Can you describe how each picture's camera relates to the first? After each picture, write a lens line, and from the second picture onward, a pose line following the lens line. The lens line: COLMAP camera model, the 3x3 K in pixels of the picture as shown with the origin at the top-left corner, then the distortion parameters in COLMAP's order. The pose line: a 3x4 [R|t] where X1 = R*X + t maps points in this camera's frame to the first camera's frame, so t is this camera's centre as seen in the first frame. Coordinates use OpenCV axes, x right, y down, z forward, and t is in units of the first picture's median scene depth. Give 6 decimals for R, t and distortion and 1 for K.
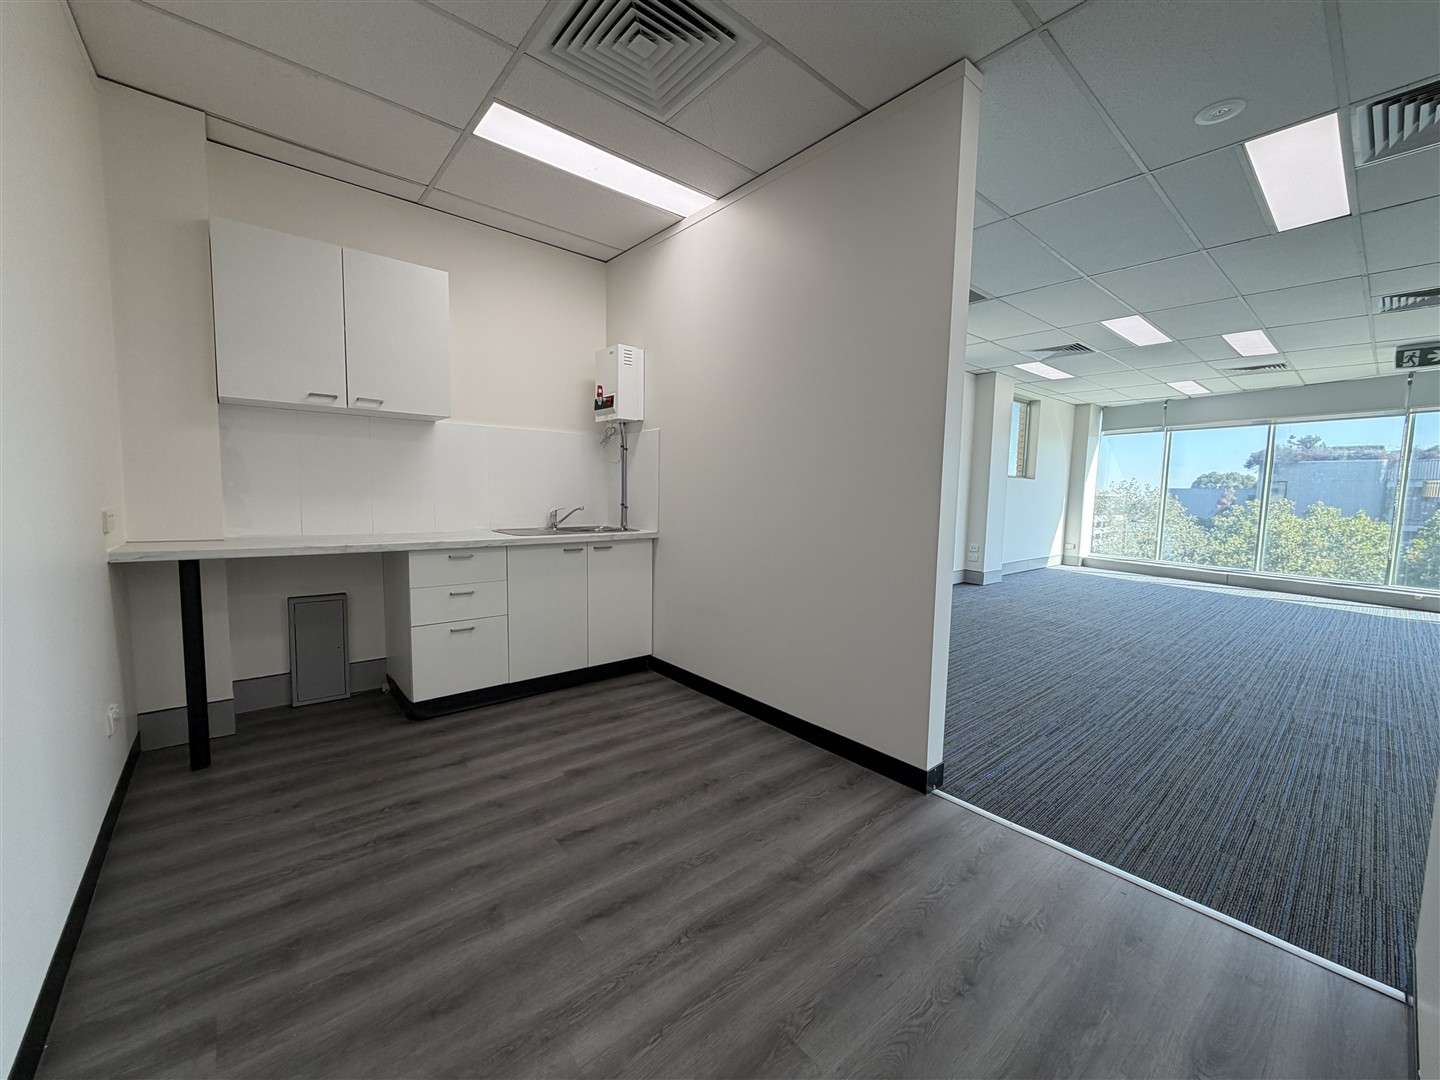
lens RADIAL K [[576.7, 0, 717.4], [0, 576.7, 540.9], [0, 0, 1]] dist [0.002878, -0.000524]
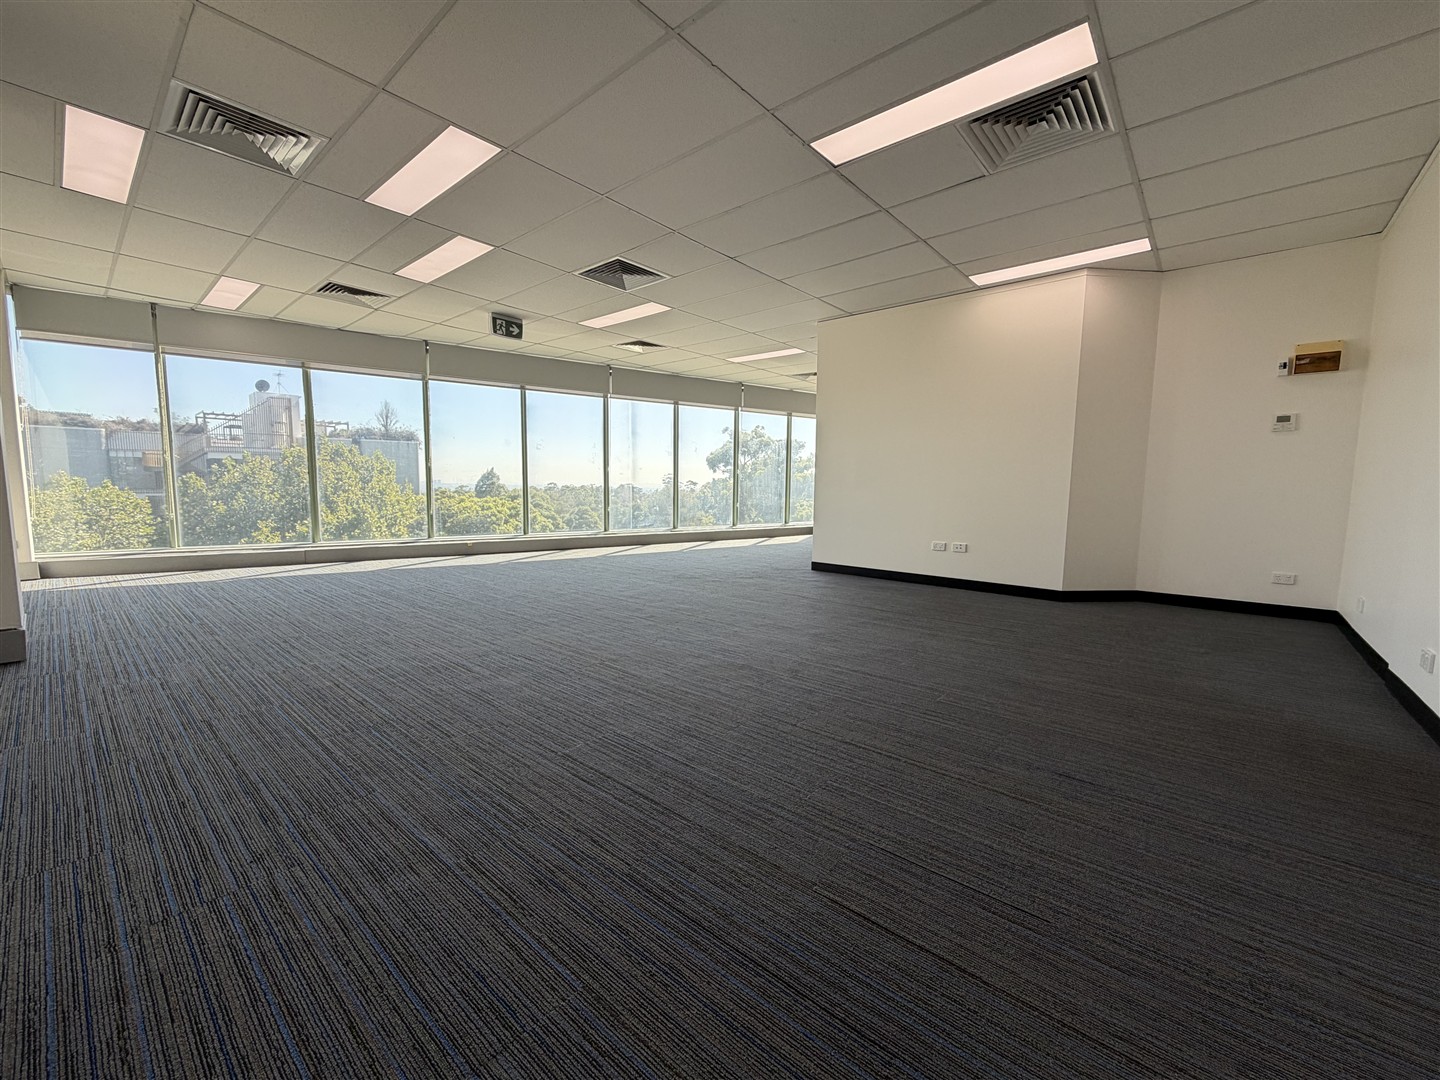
lens RADIAL K [[576.7, 0, 715.0], [0, 576.7, 540.1], [0, 0, 1]] dist [0.002878, -0.000524]
pose [[-0.146859, -0.119022, 0.981971, 0.033784], [0.072962, 0.988727, 0.130753, -0.055440], [-0.986463, 0.090848, -0.136519, 1.481158]]
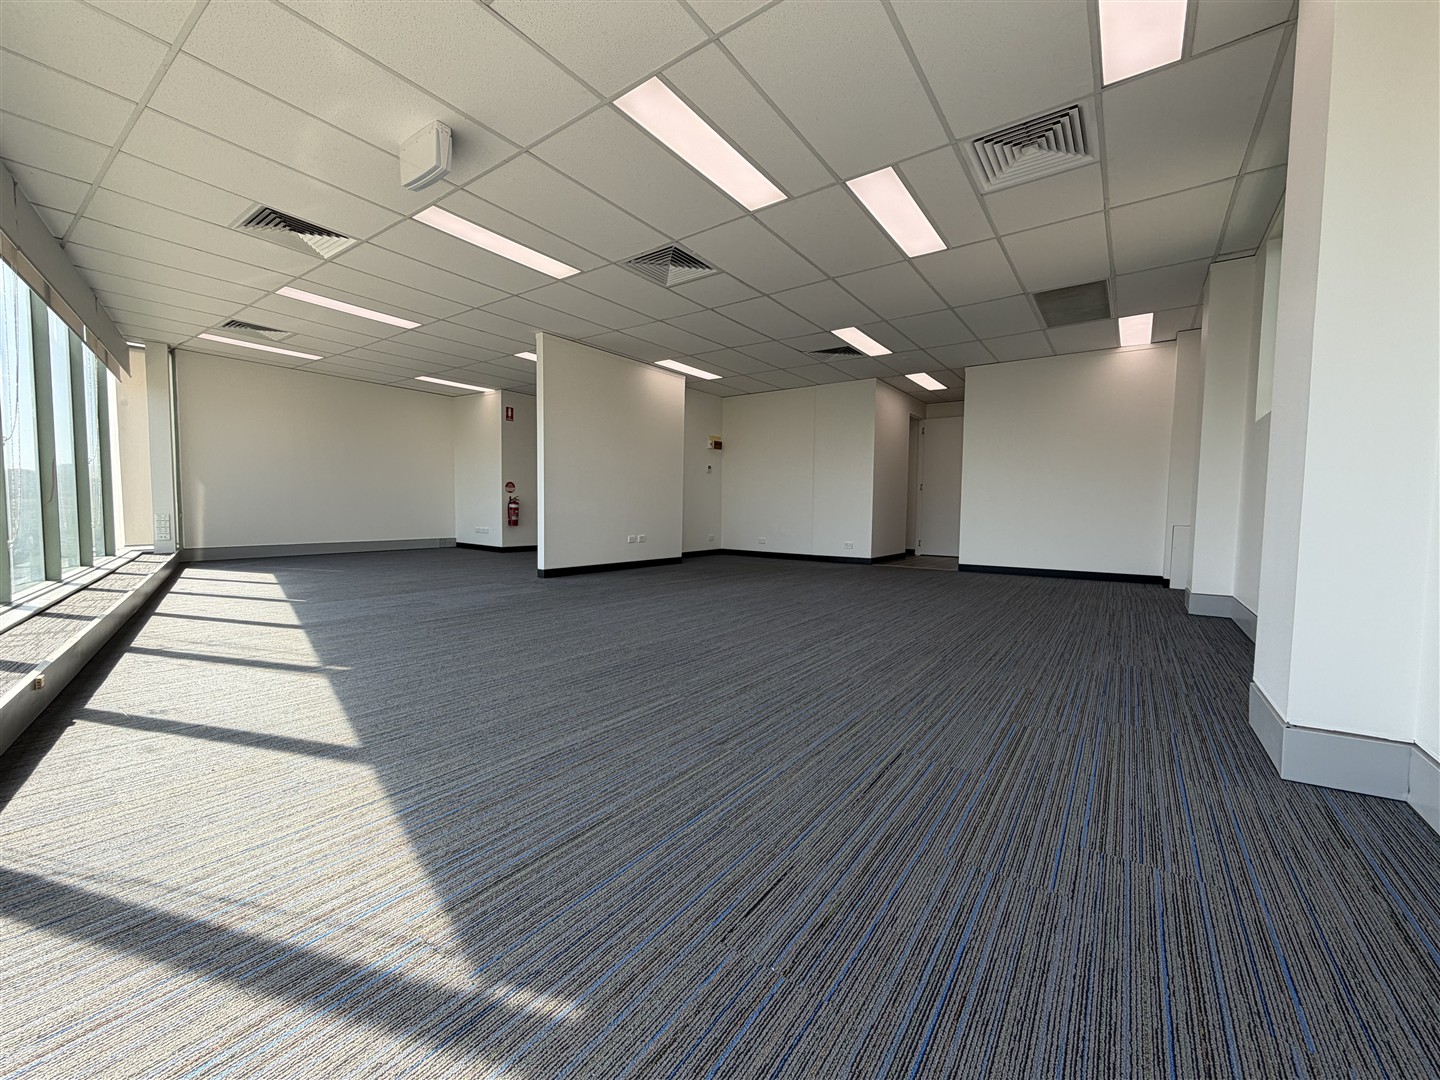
lens RADIAL K [[576.7, 0, 714.8], [0, 576.7, 541.2], [0, 0, 1]] dist [0.002878, -0.000524]
pose [[-0.969614, -0.015314, -0.244159, 2.017506], [-0.049880, 0.989449, 0.136026, -0.098636], [0.239500, 0.144072, -0.960148, 3.051572]]
